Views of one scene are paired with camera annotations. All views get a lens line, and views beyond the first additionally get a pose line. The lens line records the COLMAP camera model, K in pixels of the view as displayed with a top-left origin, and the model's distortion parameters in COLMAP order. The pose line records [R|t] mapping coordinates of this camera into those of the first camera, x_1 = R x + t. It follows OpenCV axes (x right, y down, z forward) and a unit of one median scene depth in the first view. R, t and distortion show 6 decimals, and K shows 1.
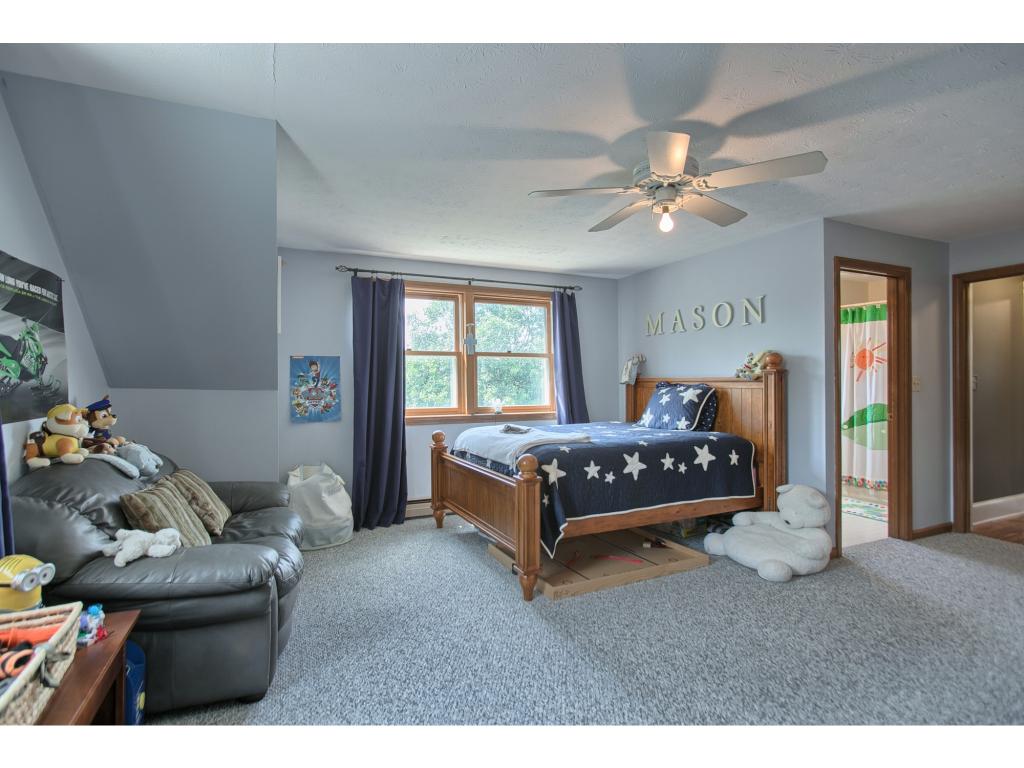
lens RADIAL K [[505.7, 0, 512.0], [0, 505.7, 384.0], [0, 0, 1]] dist [-0.002633, -0.000079]
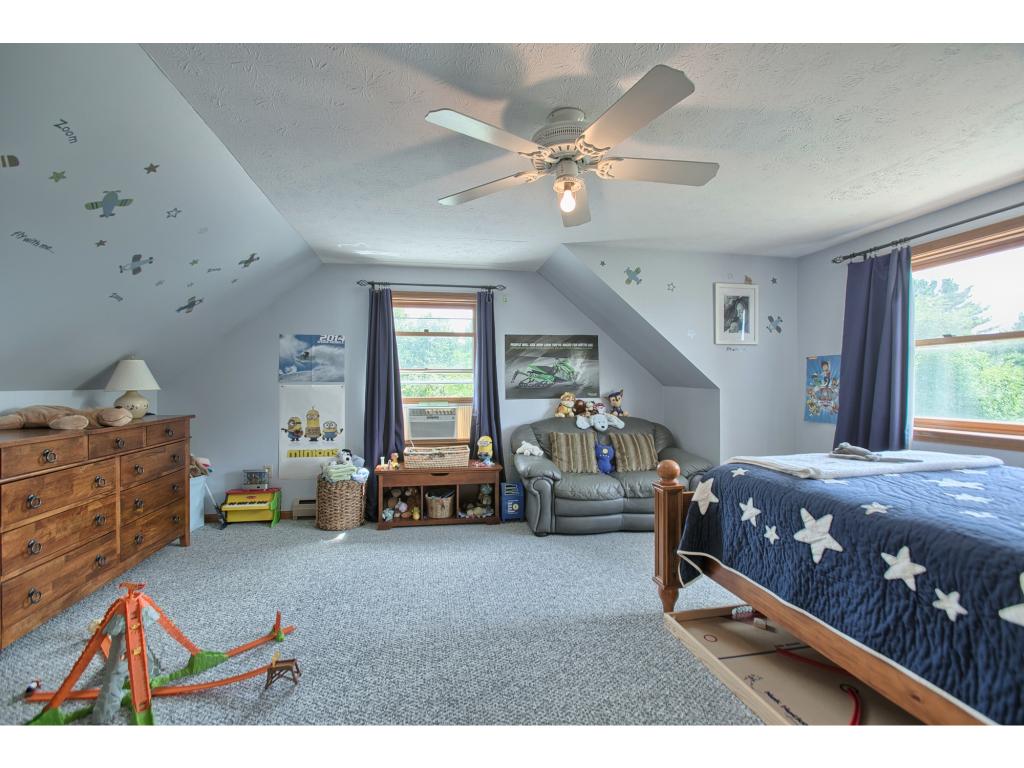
lens RADIAL K [[458.7, 0, 512.0], [0, 458.7, 384.0], [0, 0, 1]] dist [-0.000809, 0.000554]
pose [[-0.239609, 0.003589, -0.970863, 0.767123], [-0.000423, 0.999993, 0.003802, -0.004115], [0.970869, 0.001322, -0.239605, 0.764907]]
